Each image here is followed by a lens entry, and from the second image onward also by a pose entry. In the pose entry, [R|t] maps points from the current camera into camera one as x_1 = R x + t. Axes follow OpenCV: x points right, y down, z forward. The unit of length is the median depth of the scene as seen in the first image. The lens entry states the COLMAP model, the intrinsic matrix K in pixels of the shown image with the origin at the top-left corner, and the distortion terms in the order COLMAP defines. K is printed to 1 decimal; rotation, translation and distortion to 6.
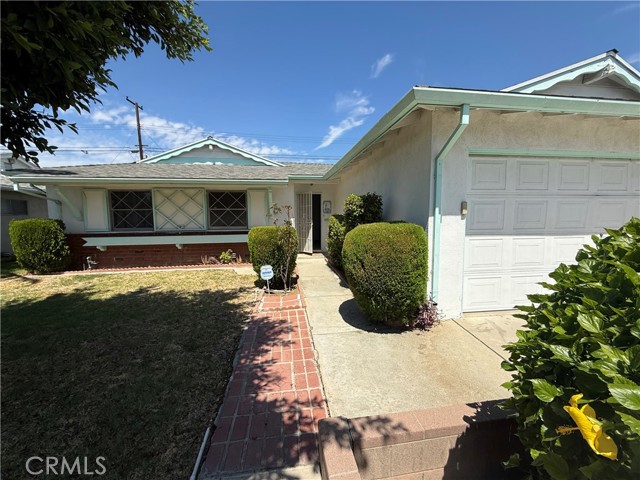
lens RADIAL K [[257.7, 0, 319.3], [0, 257.7, 240.7], [0, 0, 1]] dist [-0.002163, -0.000246]
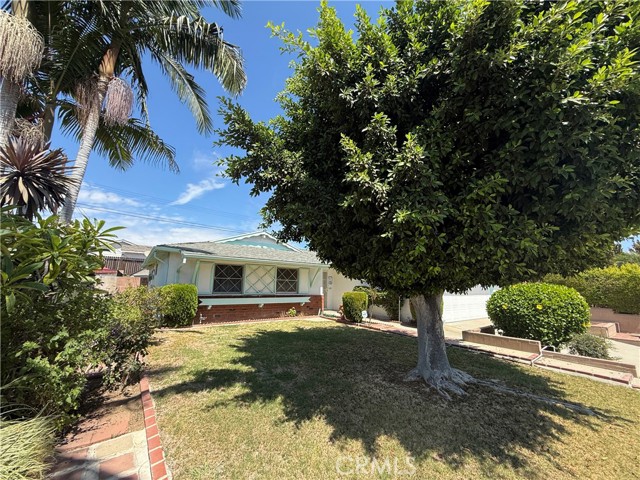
lens RADIAL K [[257.7, 0, 321.4], [0, 257.7, 241.3], [0, 0, 1]] dist [-0.002163, -0.000246]
pose [[0.874818, 0.107148, 0.472453, -1.102128], [0.019477, 0.966667, -0.255296, 0.056669], [-0.484059, 0.232539, 0.843571, -0.510832]]
